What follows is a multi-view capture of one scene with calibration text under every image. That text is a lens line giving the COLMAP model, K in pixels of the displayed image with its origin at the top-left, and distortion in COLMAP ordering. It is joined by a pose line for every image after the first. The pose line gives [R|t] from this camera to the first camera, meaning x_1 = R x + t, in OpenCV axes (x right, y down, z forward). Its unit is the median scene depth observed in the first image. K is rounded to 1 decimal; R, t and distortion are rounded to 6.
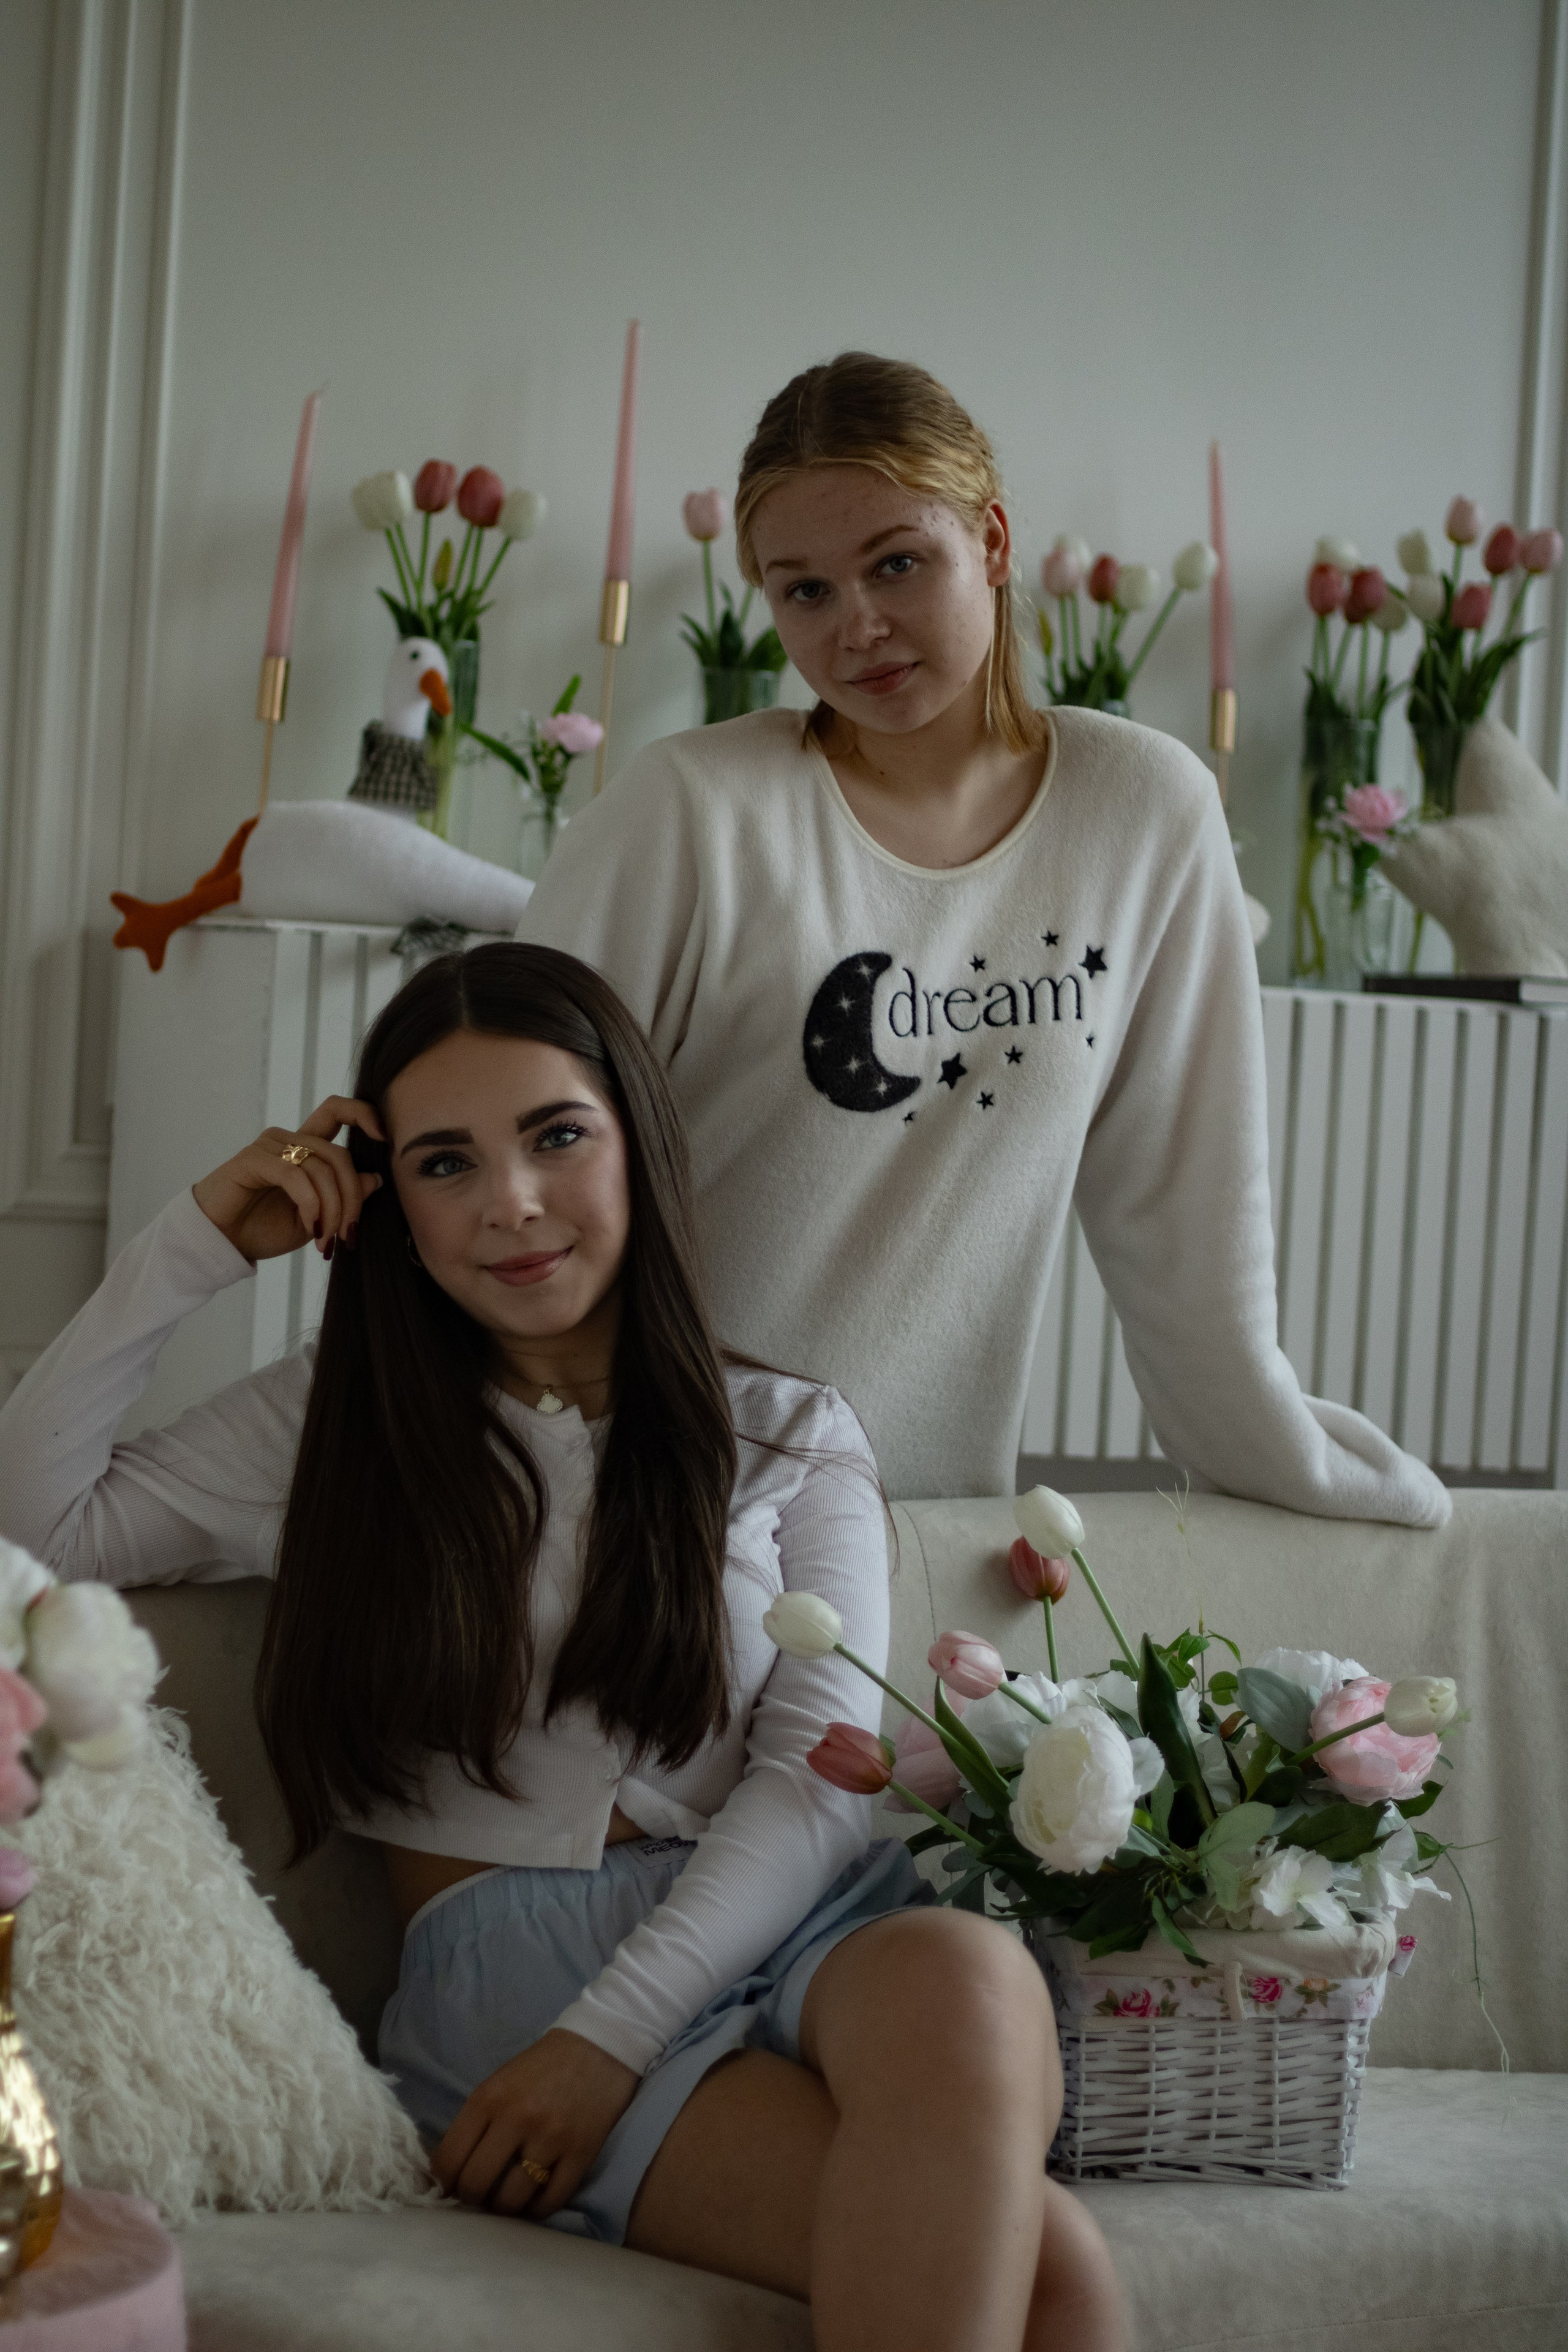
lens RADIAL K [[5495.0, 0, 784.0], [0, 5495.0, 1176.0], [0, 0, 1]] dist [-0.246590, 0.798645]
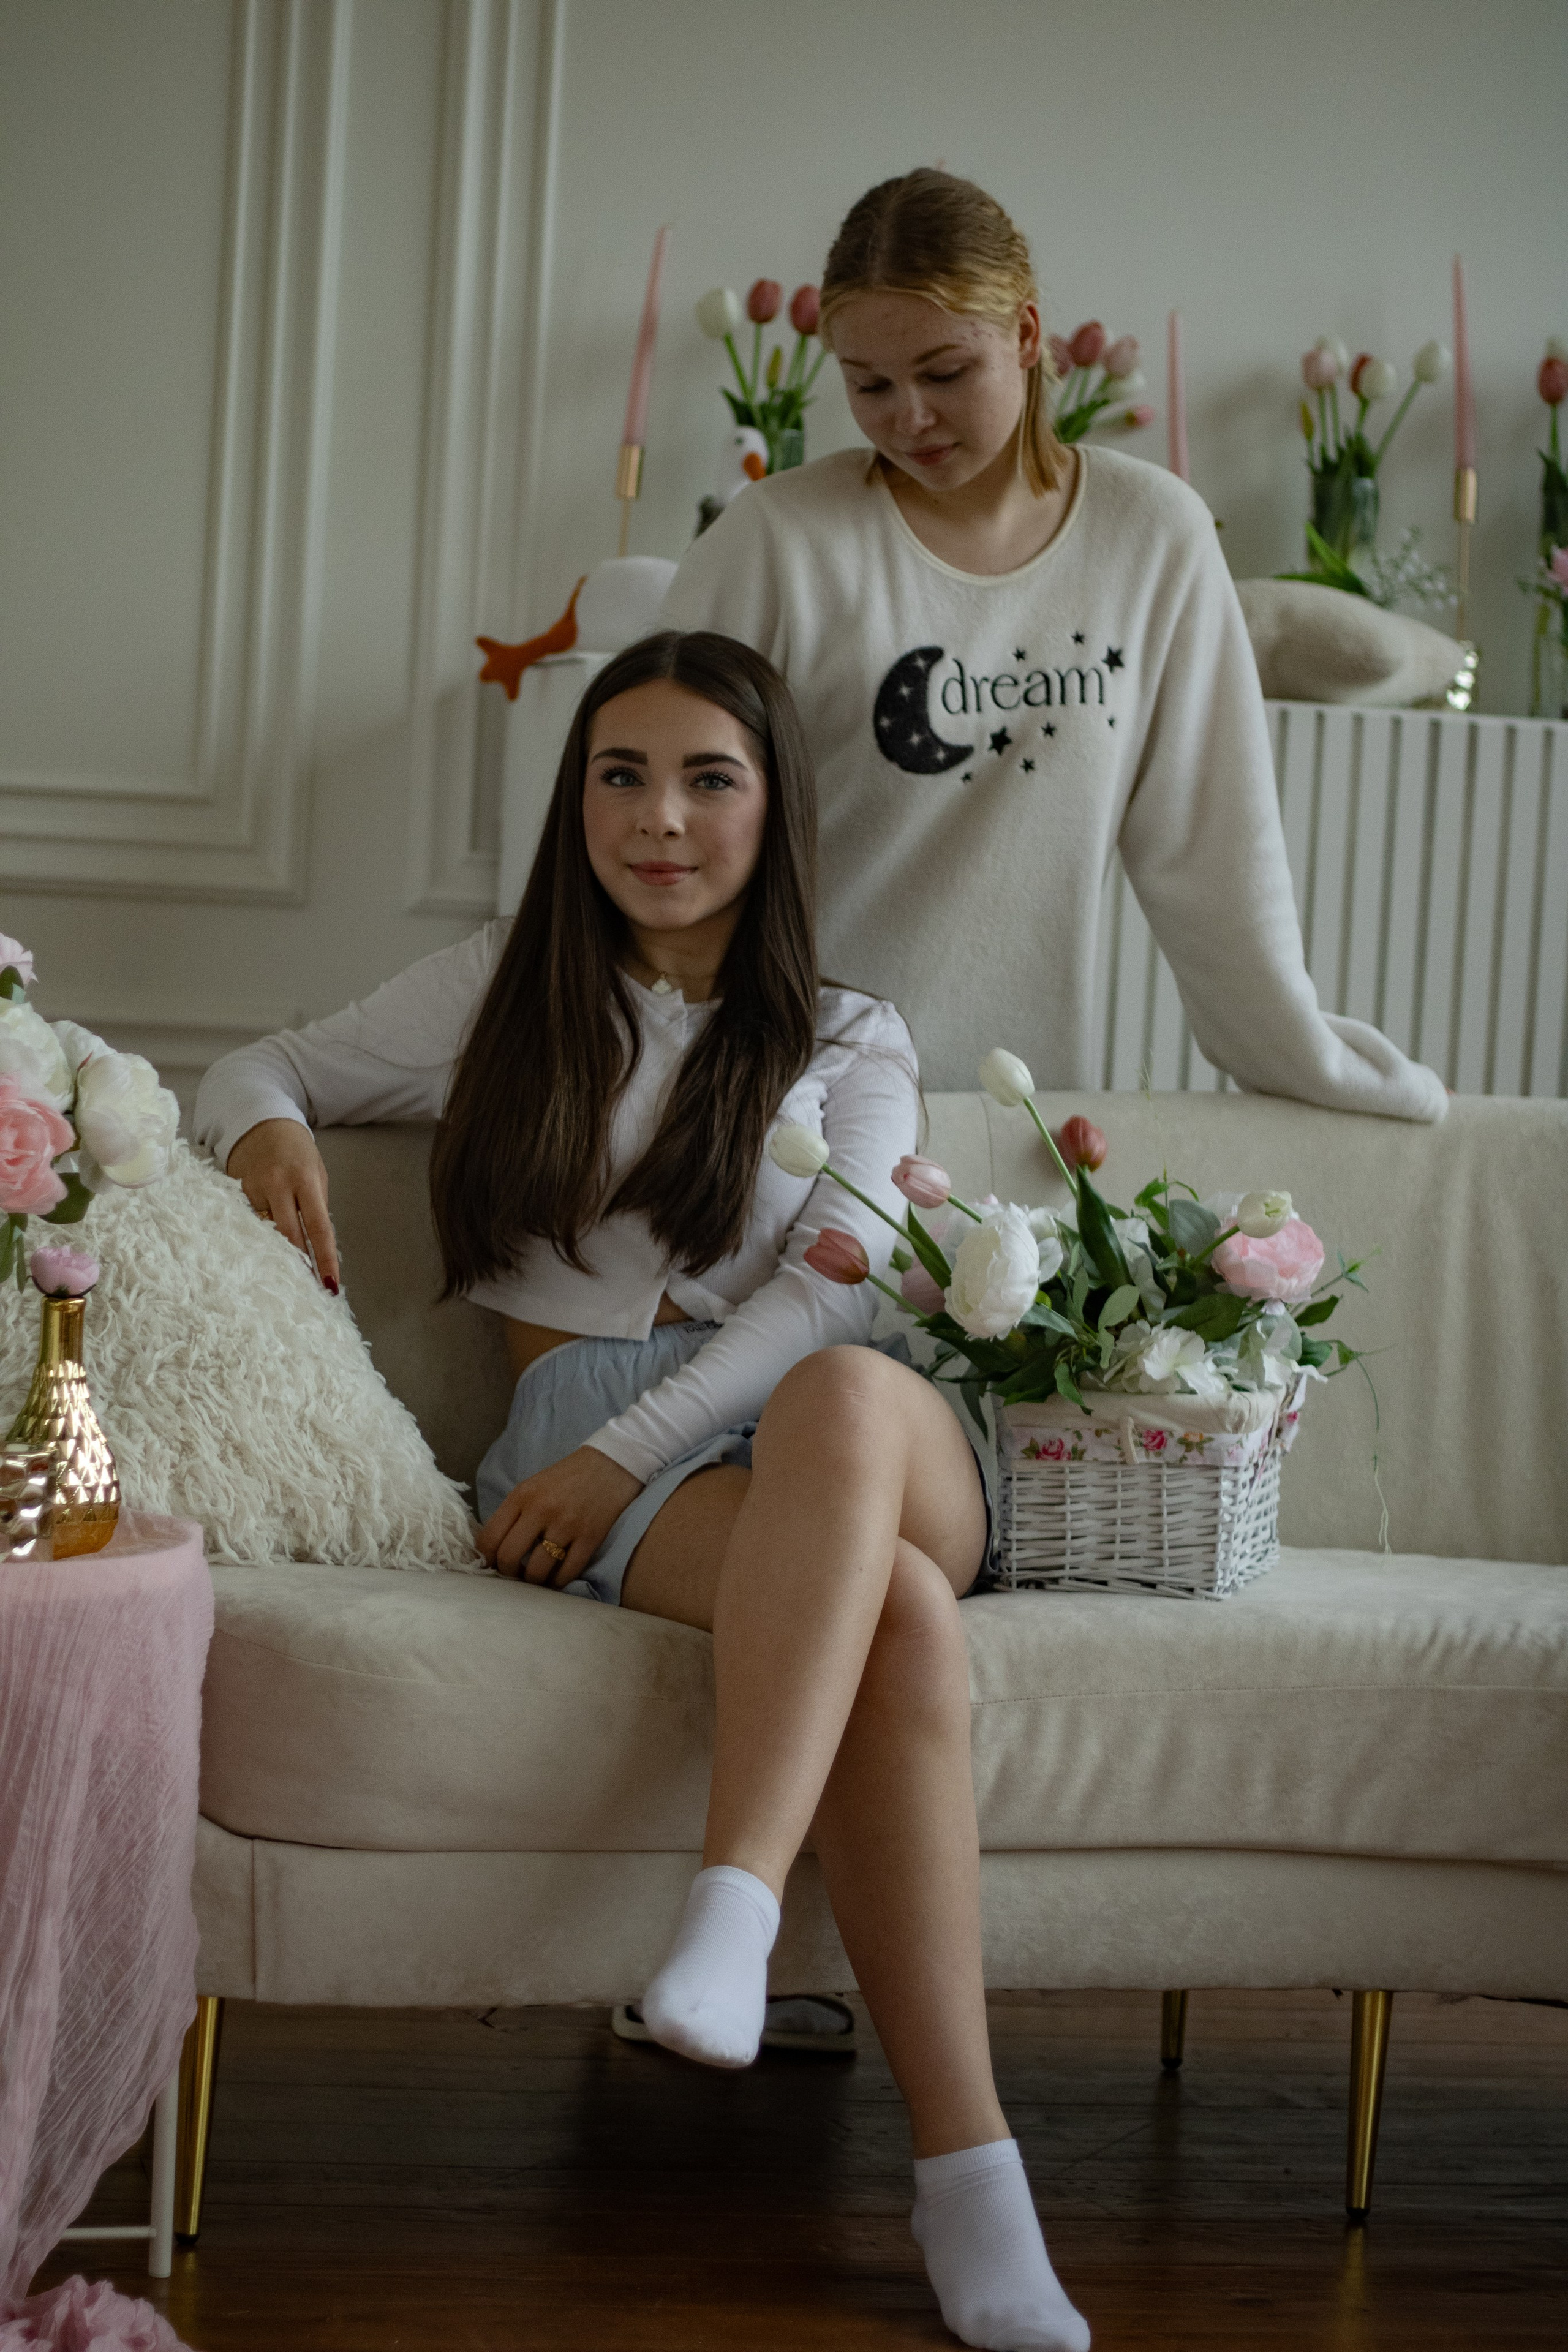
lens RADIAL K [[5495.0, 0, 784.0], [0, 5495.0, 1176.0], [0, 0, 1]] dist [-0.246590, 0.798645]
pose [[0.985436, 0.007548, -0.169881, 0.219634], [-0.003839, 0.999747, 0.022153, 0.058935], [0.170005, -0.021178, 0.985216, -0.276542]]
